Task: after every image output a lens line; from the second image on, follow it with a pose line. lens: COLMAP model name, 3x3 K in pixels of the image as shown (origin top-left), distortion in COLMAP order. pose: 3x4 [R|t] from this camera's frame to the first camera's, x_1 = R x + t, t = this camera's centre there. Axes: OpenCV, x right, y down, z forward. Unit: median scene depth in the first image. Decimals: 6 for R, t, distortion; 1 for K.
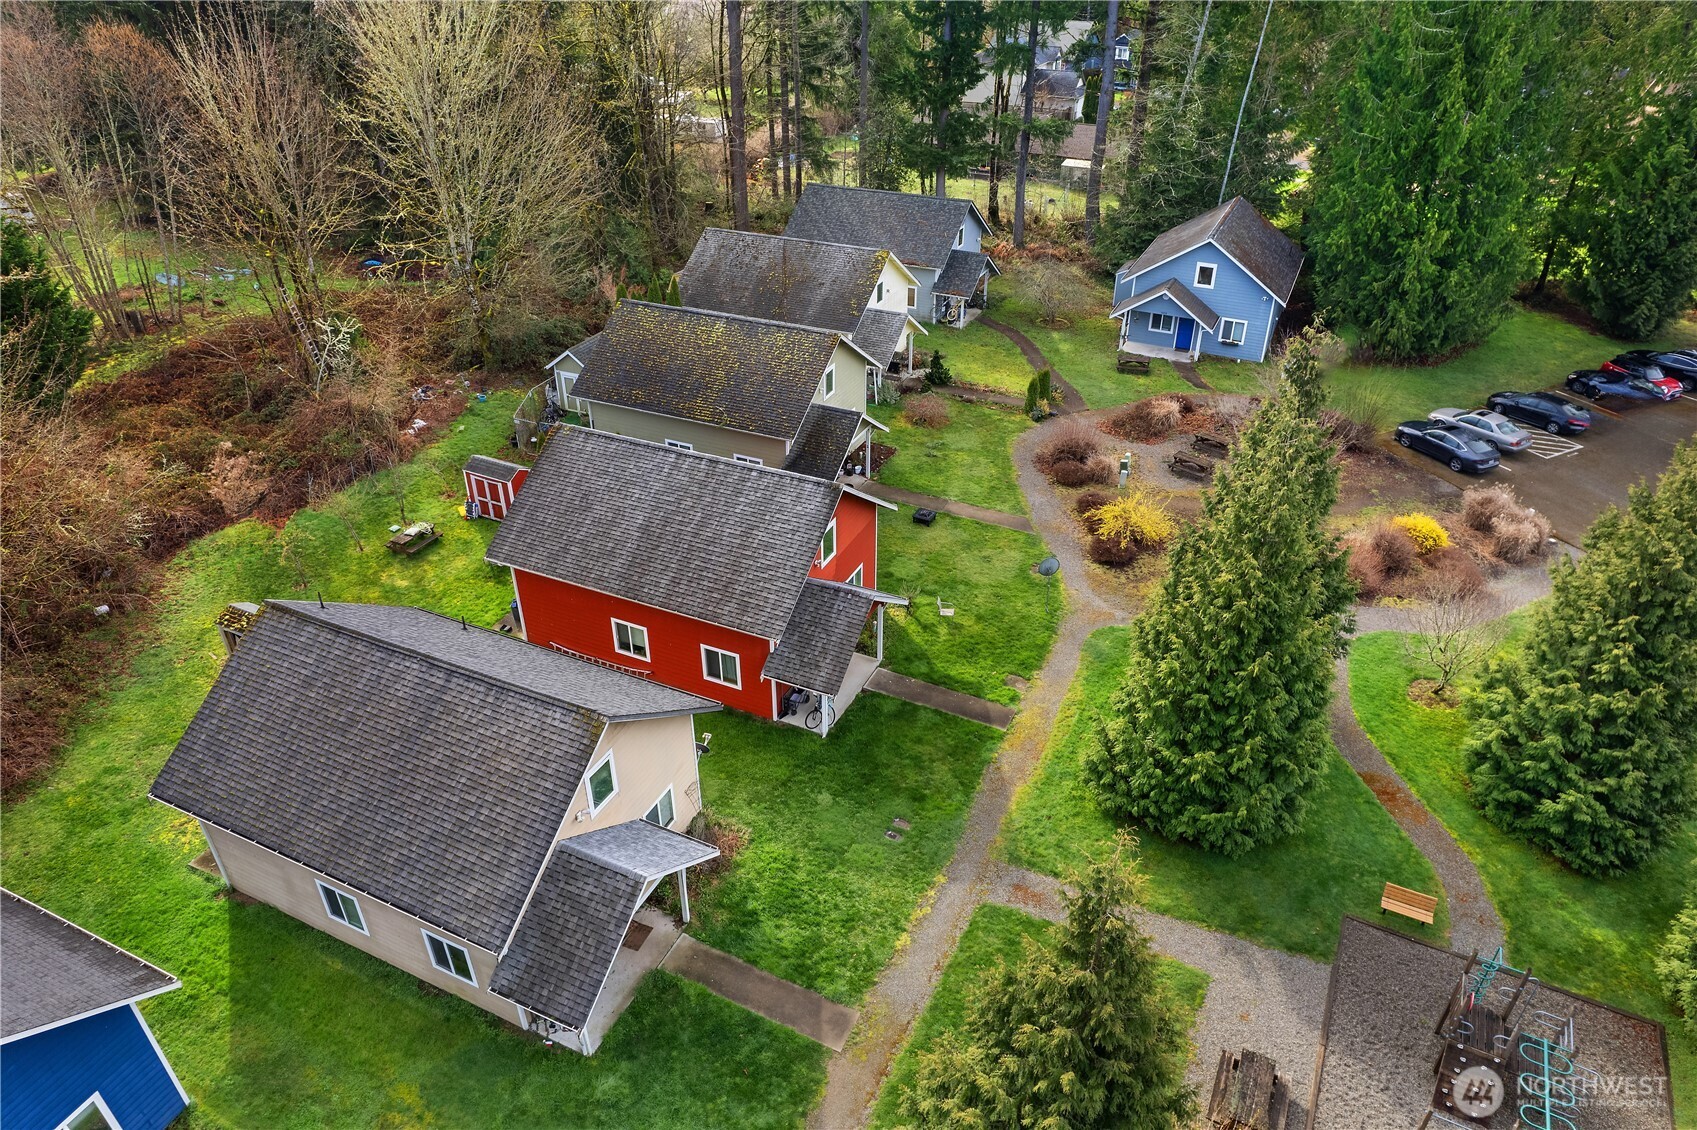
lens RADIAL K [[1086.1, 0, 848.5], [0, 1086.1, 565.0], [0, 0, 1]] dist [-0.065383, 0.056352]
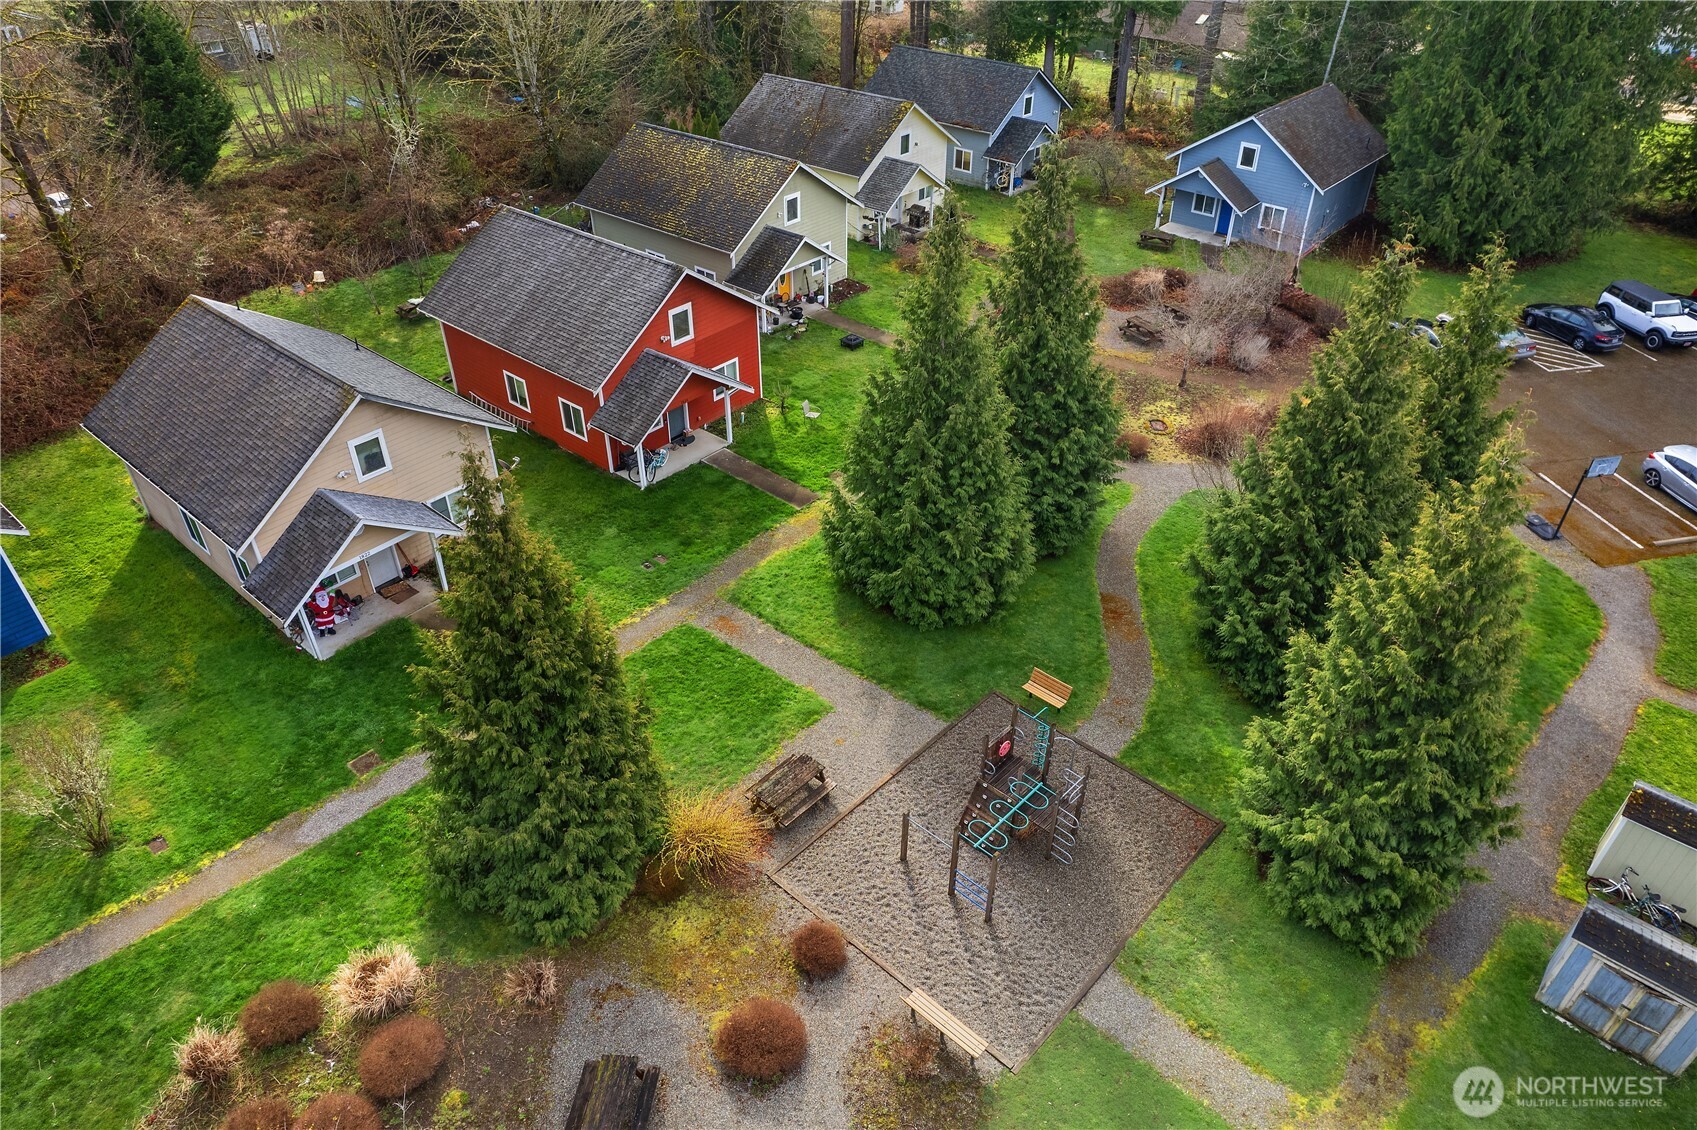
lens RADIAL K [[1086.1, 0, 848.5], [0, 1086.1, 565.0], [0, 0, 1]] dist [-0.065383, 0.056352]
pose [[0.964440, 0.157871, -0.211972, 0.333298], [-0.142231, 0.985985, 0.087205, 0.080919], [0.222768, -0.053955, 0.973377, -0.047115]]
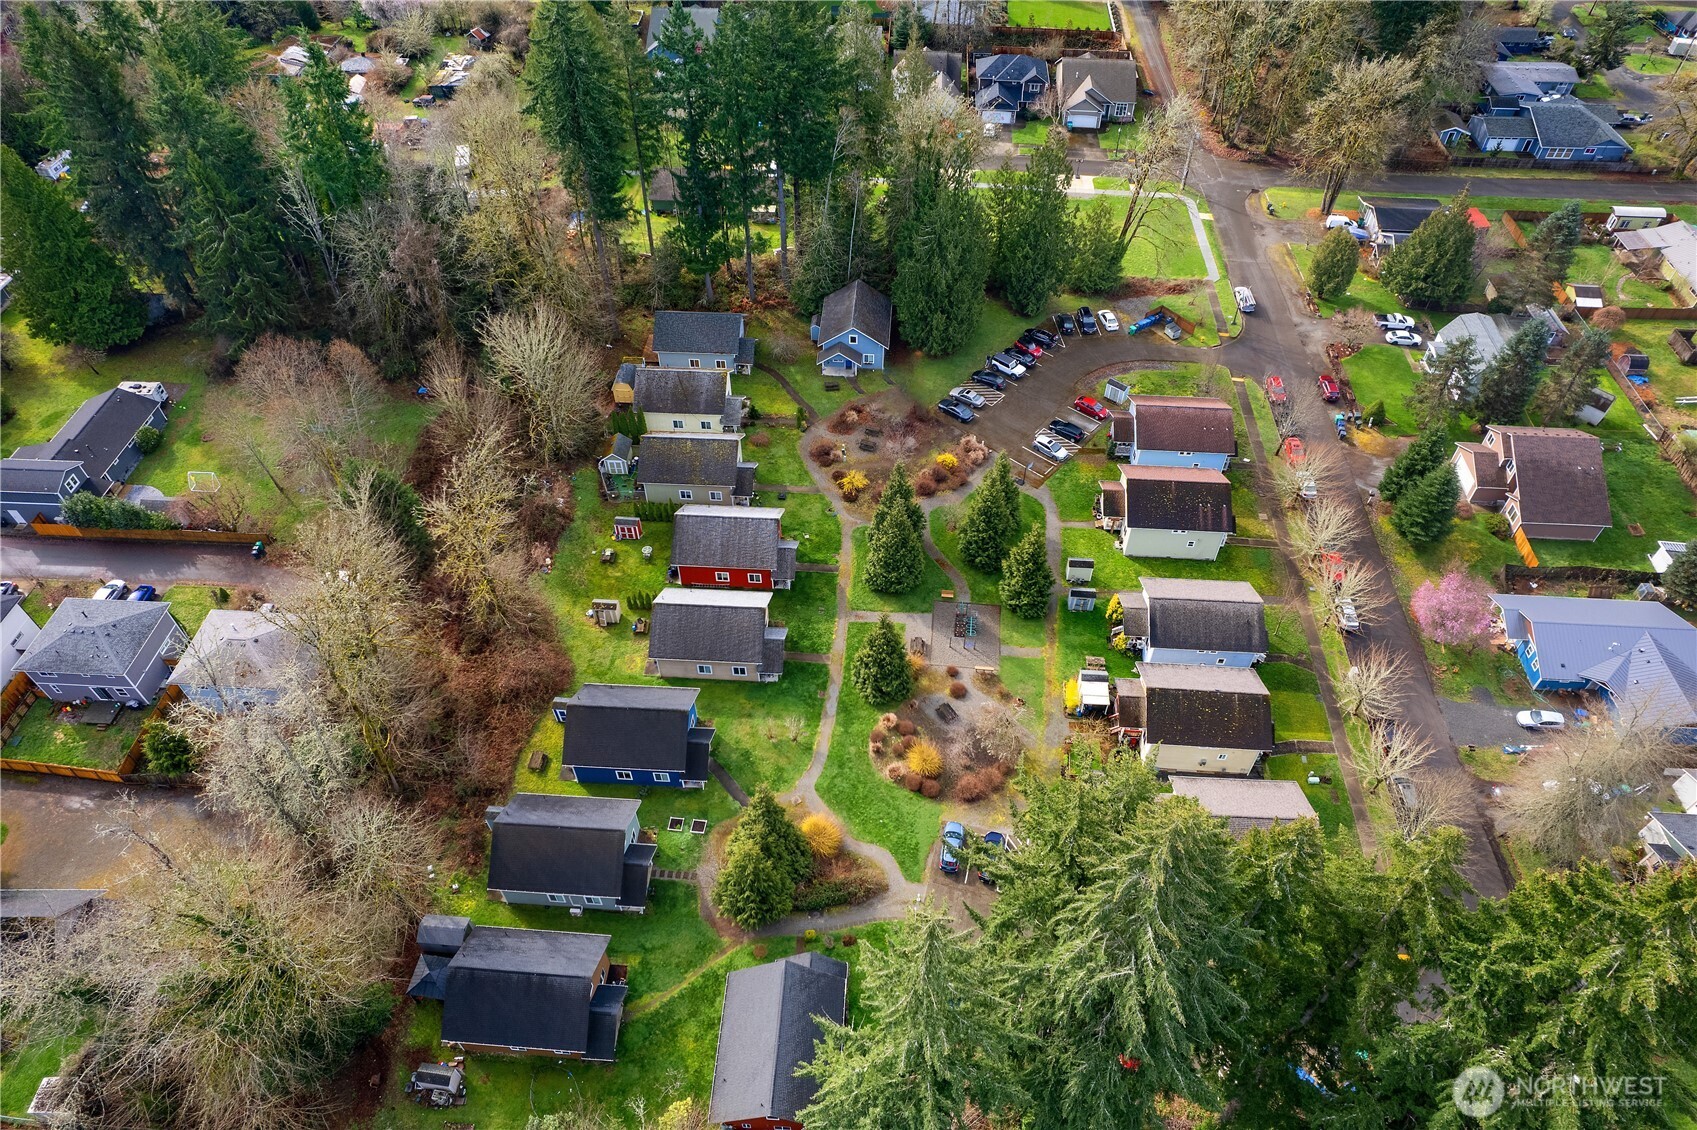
lens RADIAL K [[1086.1, 0, 848.5], [0, 1086.1, 565.0], [0, 0, 1]] dist [-0.065383, 0.056352]
pose [[0.930938, -0.269473, 0.246452, -0.509484], [0.196677, 0.938623, 0.283380, -0.642581], [-0.307689, -0.215338, 0.926799, -1.677138]]
